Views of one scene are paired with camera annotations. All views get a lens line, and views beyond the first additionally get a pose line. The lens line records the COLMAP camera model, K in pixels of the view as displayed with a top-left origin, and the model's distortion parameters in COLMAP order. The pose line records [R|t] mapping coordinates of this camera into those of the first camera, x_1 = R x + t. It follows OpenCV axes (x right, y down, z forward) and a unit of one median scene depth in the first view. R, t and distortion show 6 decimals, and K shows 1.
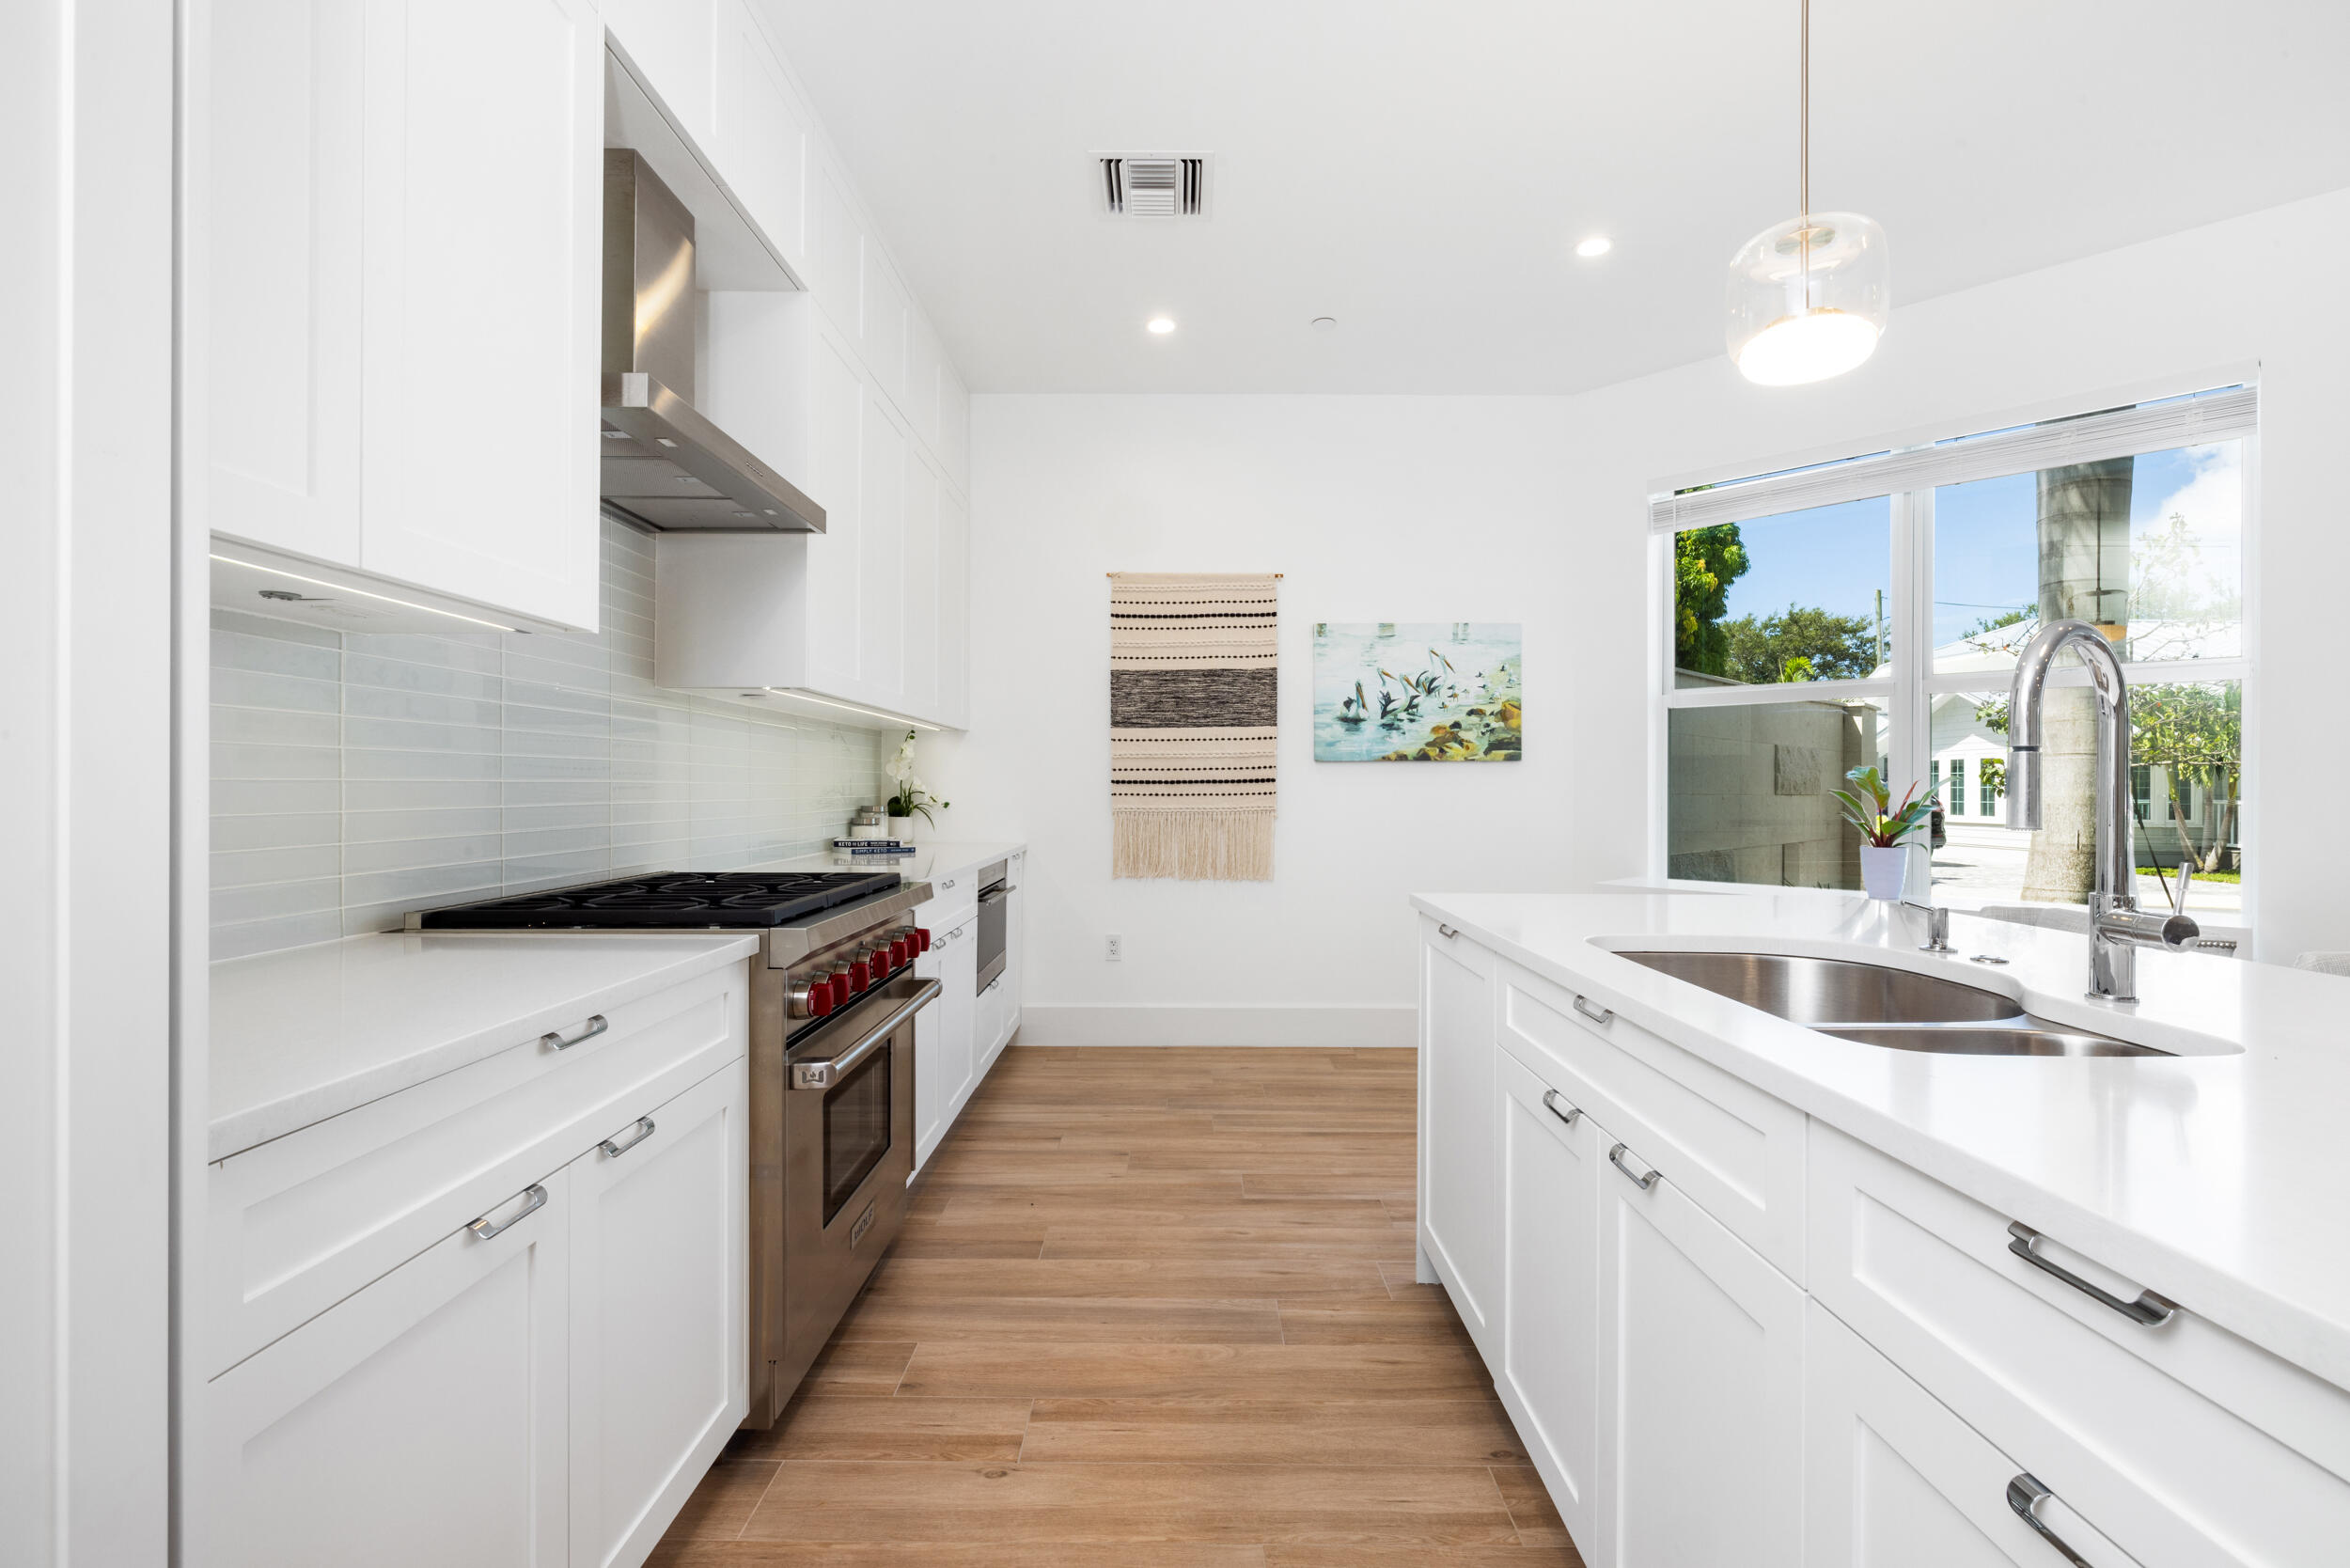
lens RADIAL K [[1083.0, 0, 1183.1], [0, 1083.0, 791.7], [0, 0, 1]] dist [-0.003233, -0.000305]
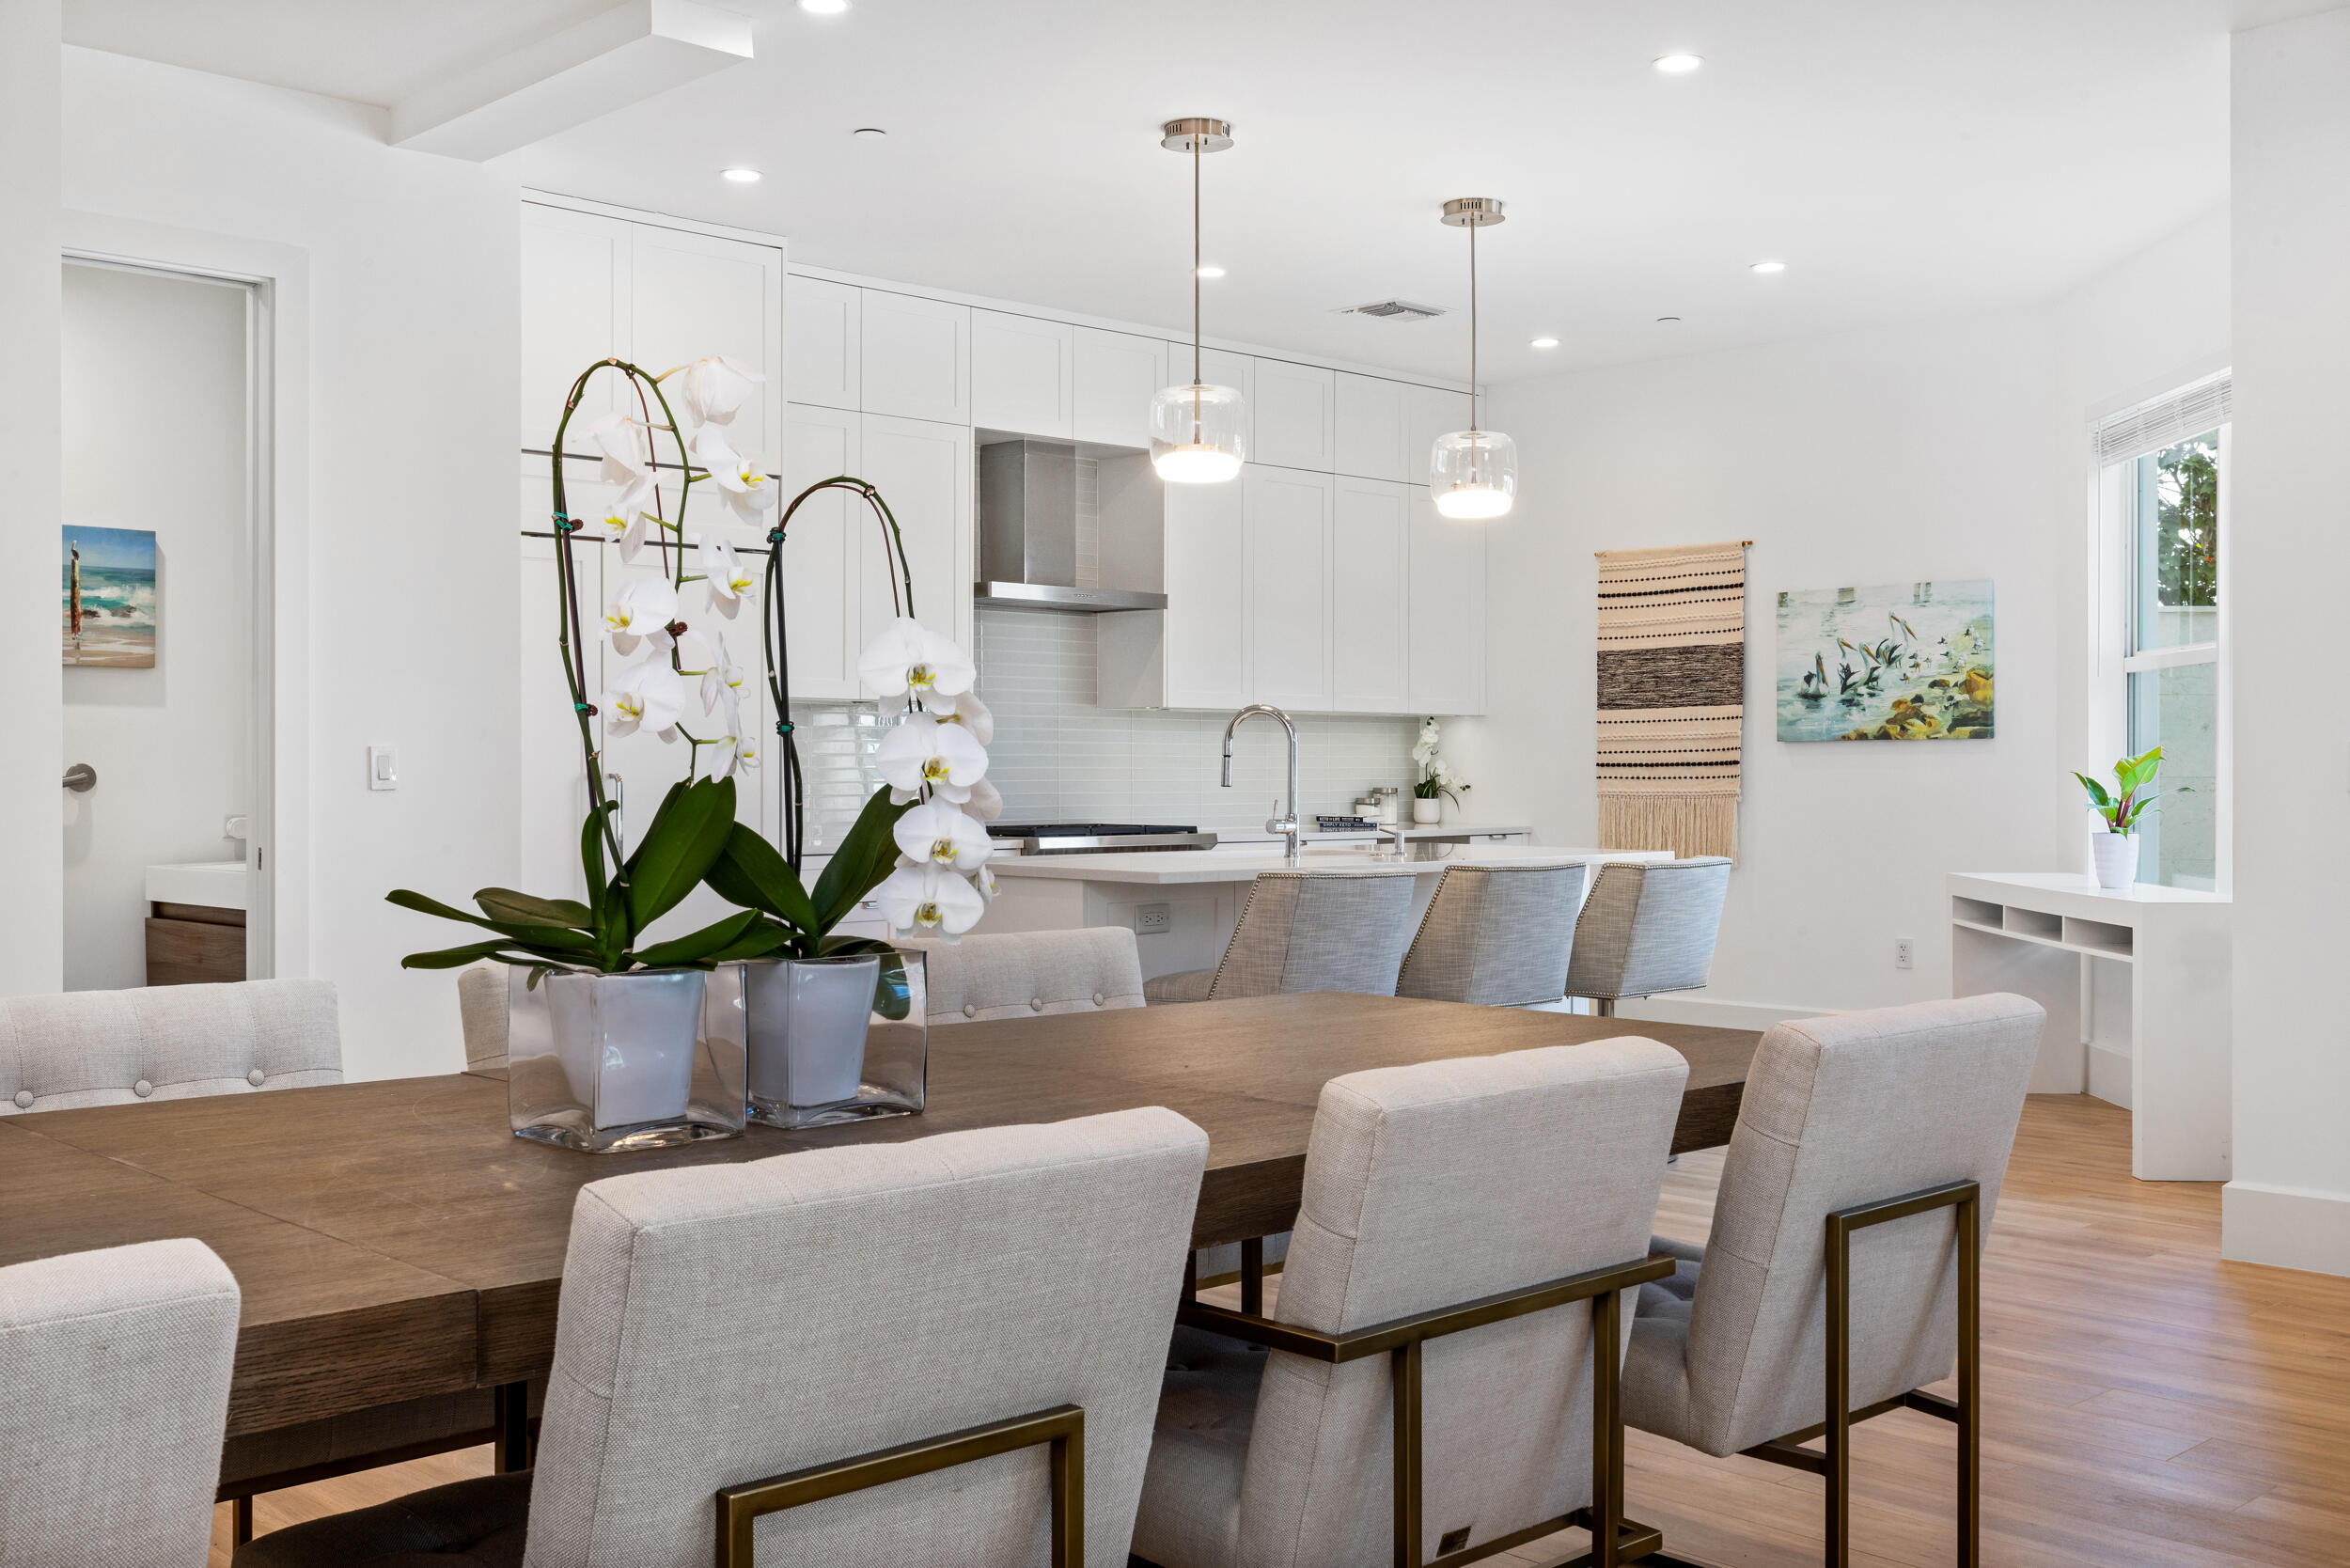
lens RADIAL K [[2326.3, 0, 1162.1], [0, 2326.3, 757.0], [0, 0, 1]] dist [0.007303, 0.001616]
pose [[0.688537, -0.005879, -0.725177, 1.202023], [-0.002040, 0.999947, -0.010044, 0.006062], [0.725198, 0.008395, 0.688489, -0.749644]]
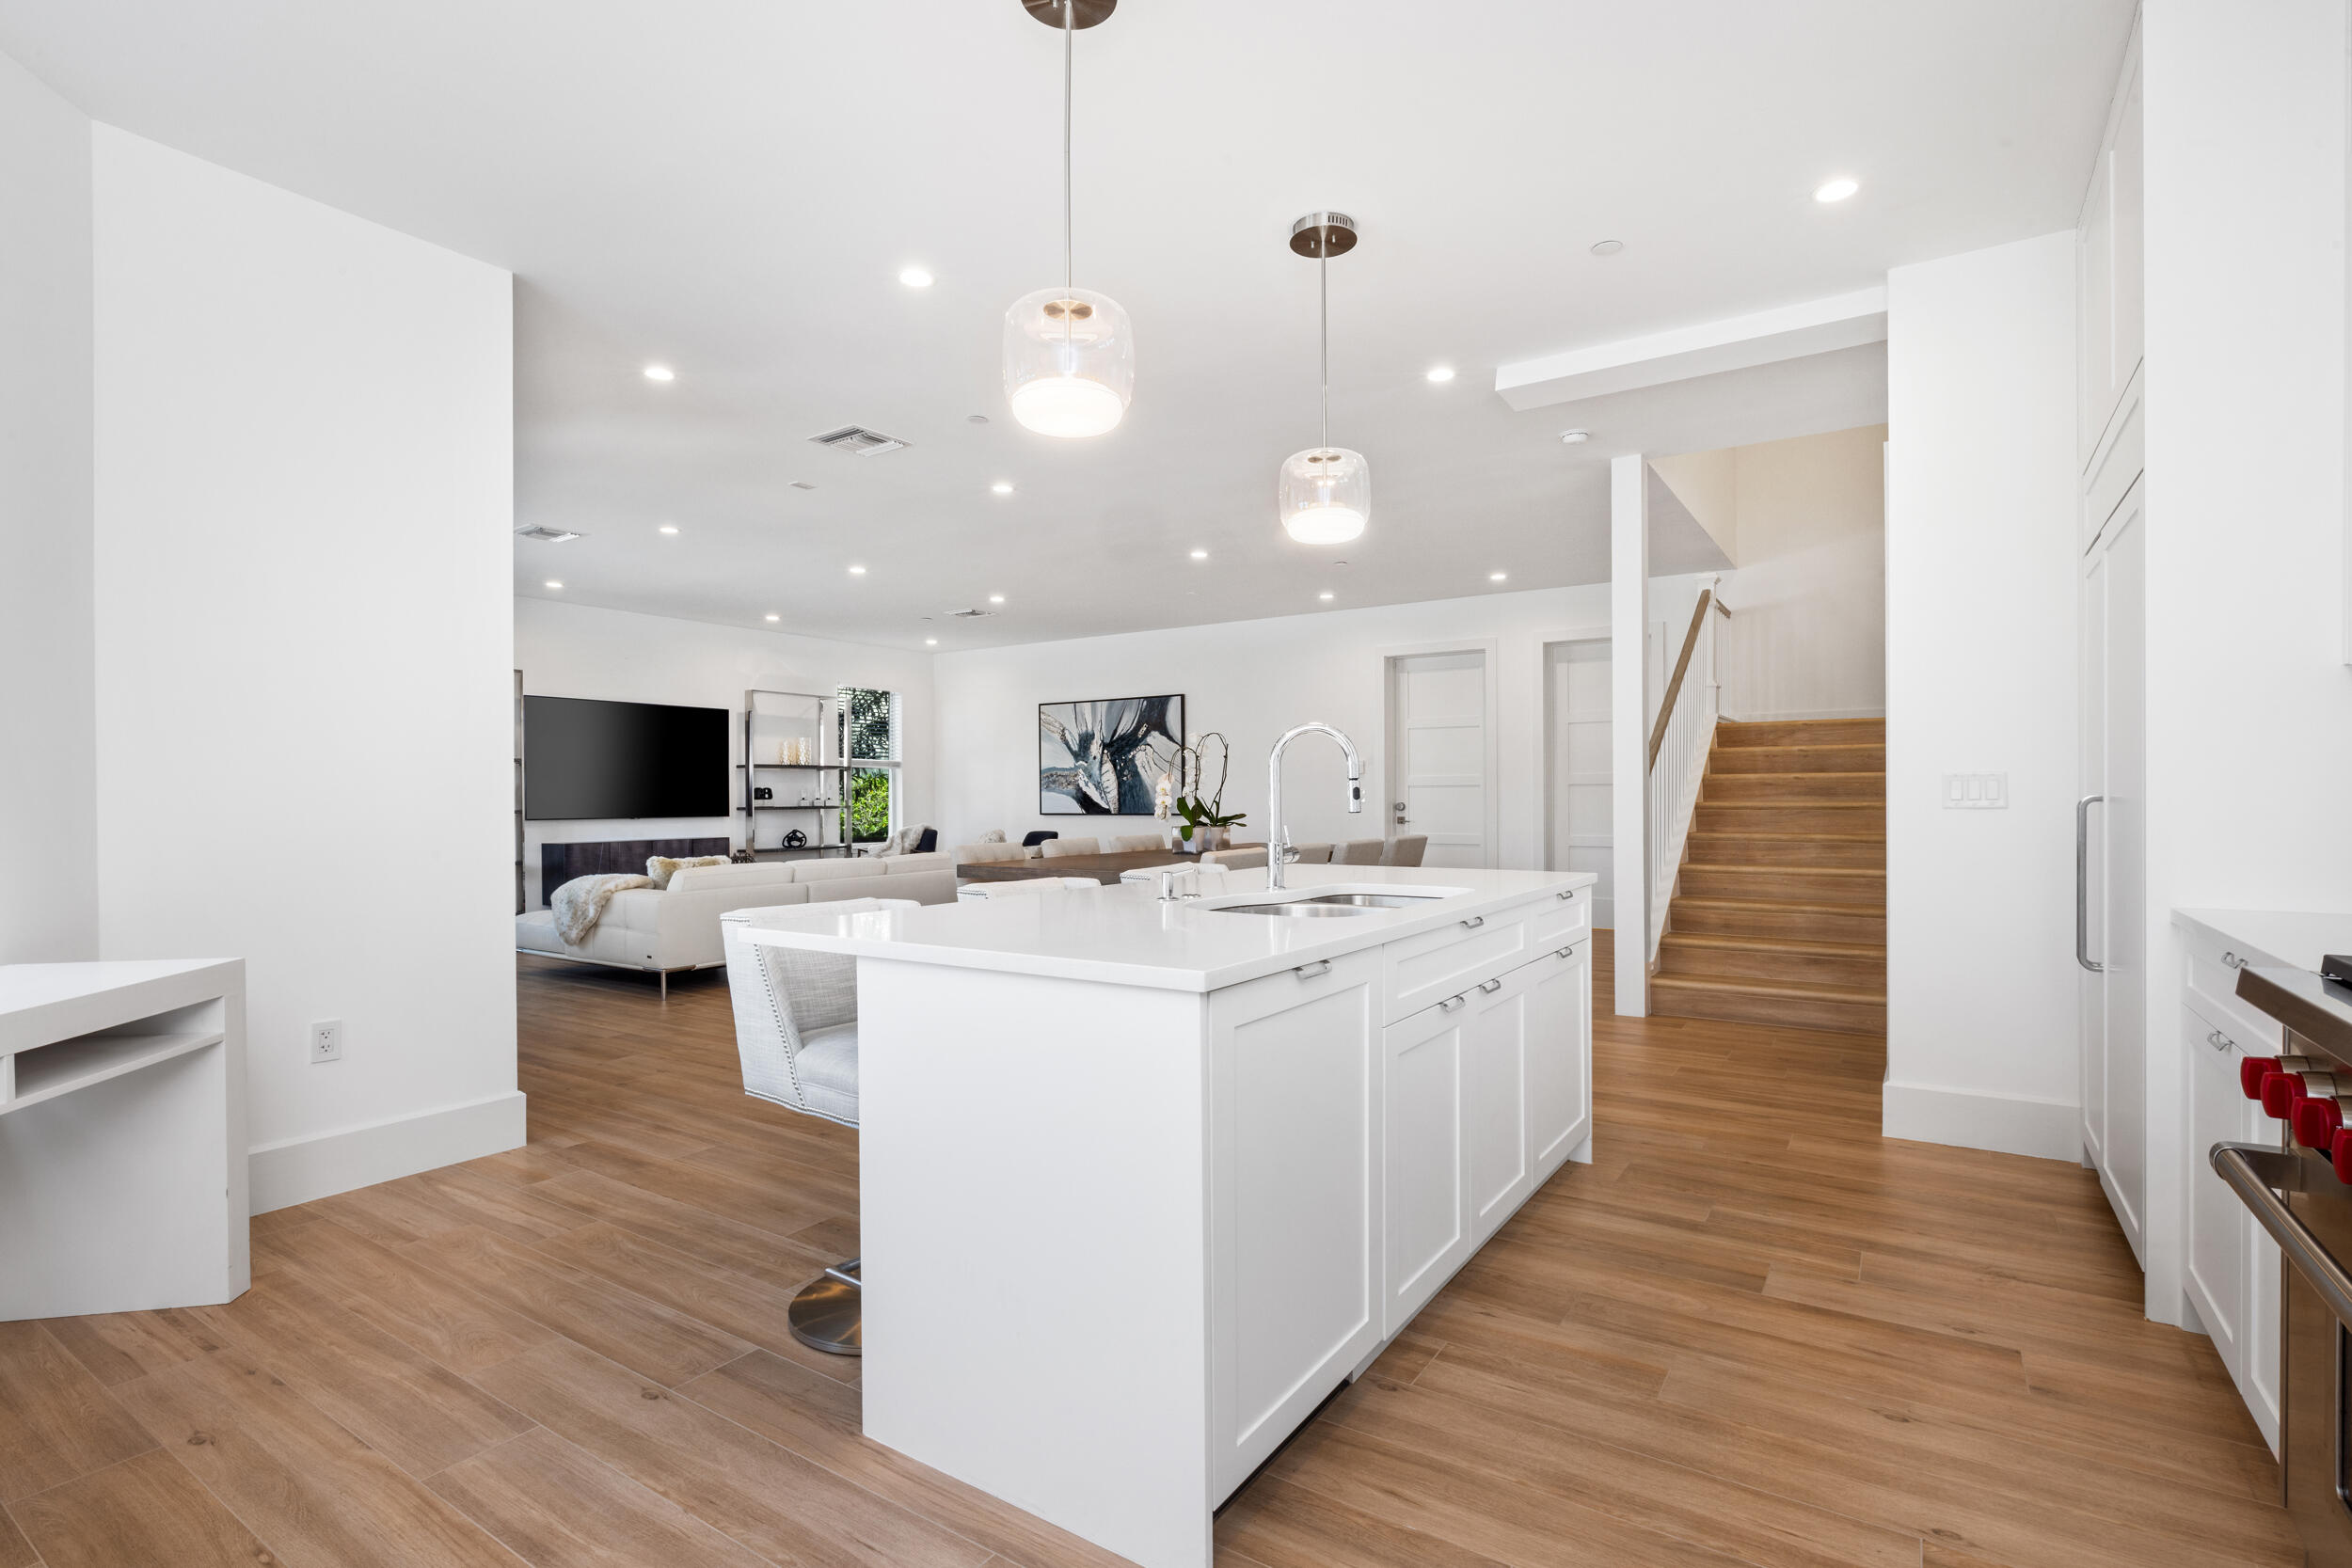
lens RADIAL K [[1080.5, 0, 1101.6], [0, 1080.5, 798.4], [0, 0, 1]] dist [0.001563, 0.000137]
pose [[-0.795785, -0.000018, 0.605580, -0.058803], [0.005864, 0.999953, 0.007735, -0.004782], [-0.605551, 0.009707, -0.795747, 0.806894]]
